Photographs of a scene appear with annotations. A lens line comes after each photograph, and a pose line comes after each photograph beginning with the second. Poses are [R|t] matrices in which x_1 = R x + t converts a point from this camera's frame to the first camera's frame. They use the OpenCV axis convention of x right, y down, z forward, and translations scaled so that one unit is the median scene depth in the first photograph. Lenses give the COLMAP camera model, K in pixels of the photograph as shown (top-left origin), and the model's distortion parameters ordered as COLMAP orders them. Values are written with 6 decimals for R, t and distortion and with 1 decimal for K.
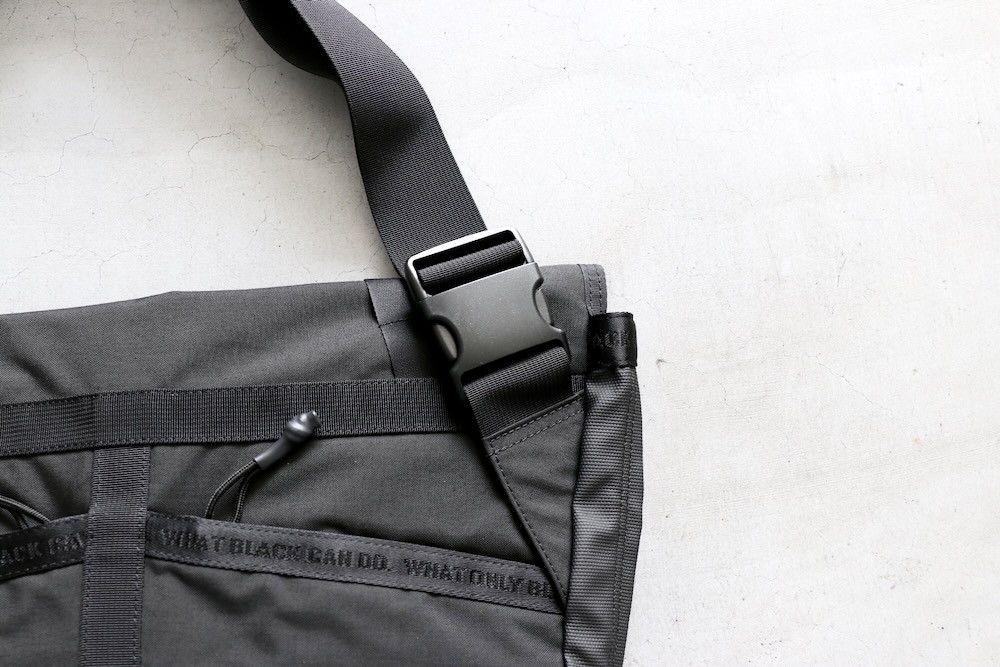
lens RADIAL K [[1055.4, 0, 500.9], [0, 1055.4, 312.5], [0, 0, 1]] dist [-0.156187, 0.124657]
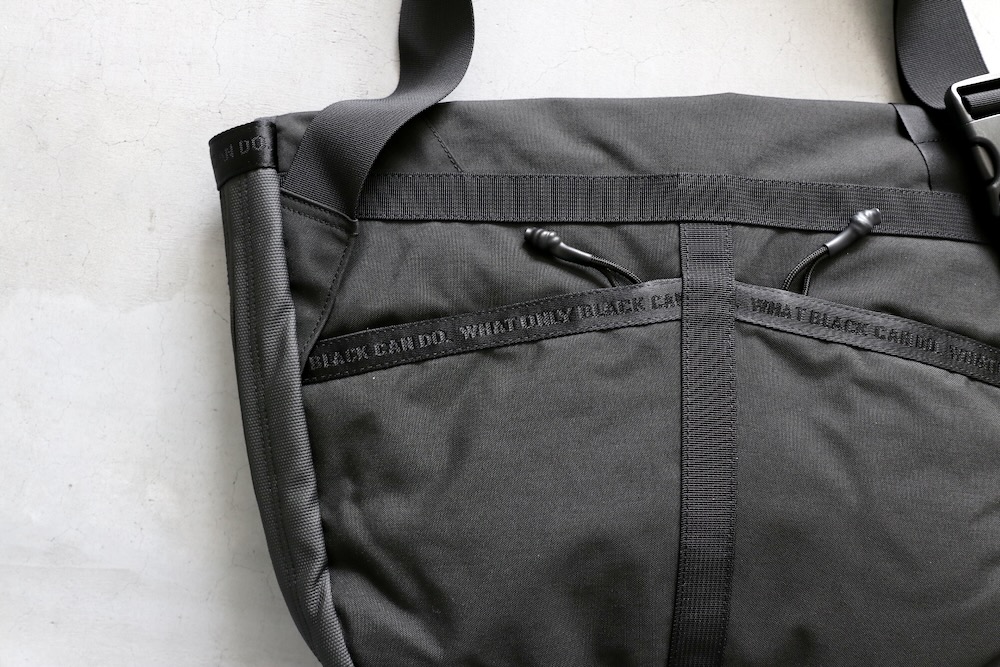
lens RADIAL K [[1055.4, 0, 500.9], [0, 1055.4, 312.5], [0, 0, 1]] dist [-0.156187, 0.124657]
pose [[0.993319, 0.101826, -0.054303, -0.494845], [-0.096303, 0.990699, 0.096132, 0.133109], [0.063587, -0.090261, 0.993886, -0.132431]]
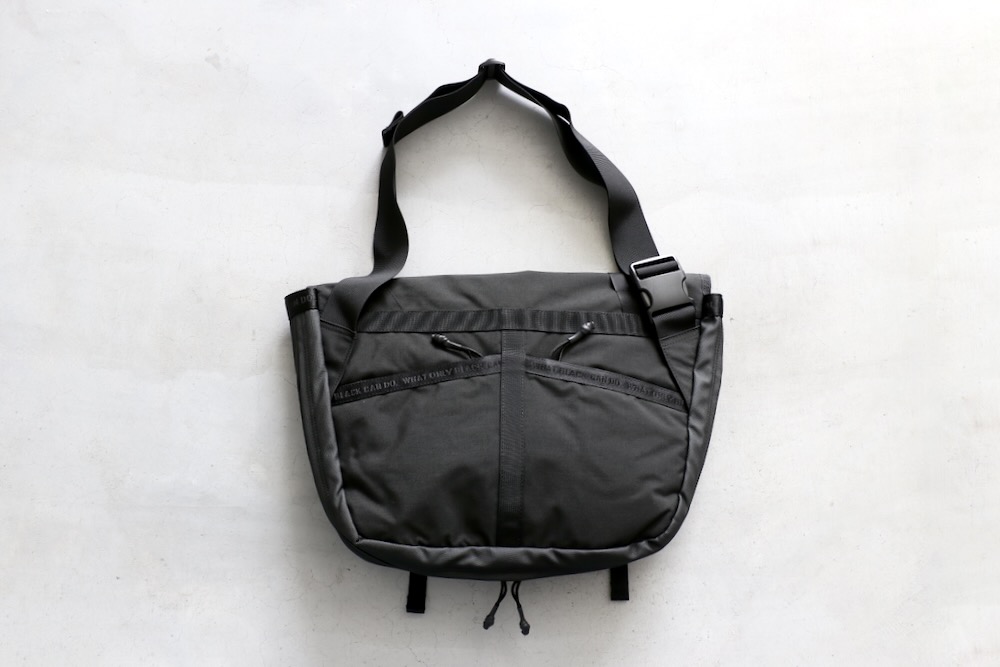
lens RADIAL K [[1055.4, 0, 500.9], [0, 1055.4, 312.5], [0, 0, 1]] dist [-0.156187, 0.124657]
pose [[0.996428, 0.075348, -0.038135, -0.292966], [-0.077221, 0.995746, -0.050270, 0.207956], [0.034185, 0.053035, 0.998007, -1.439465]]
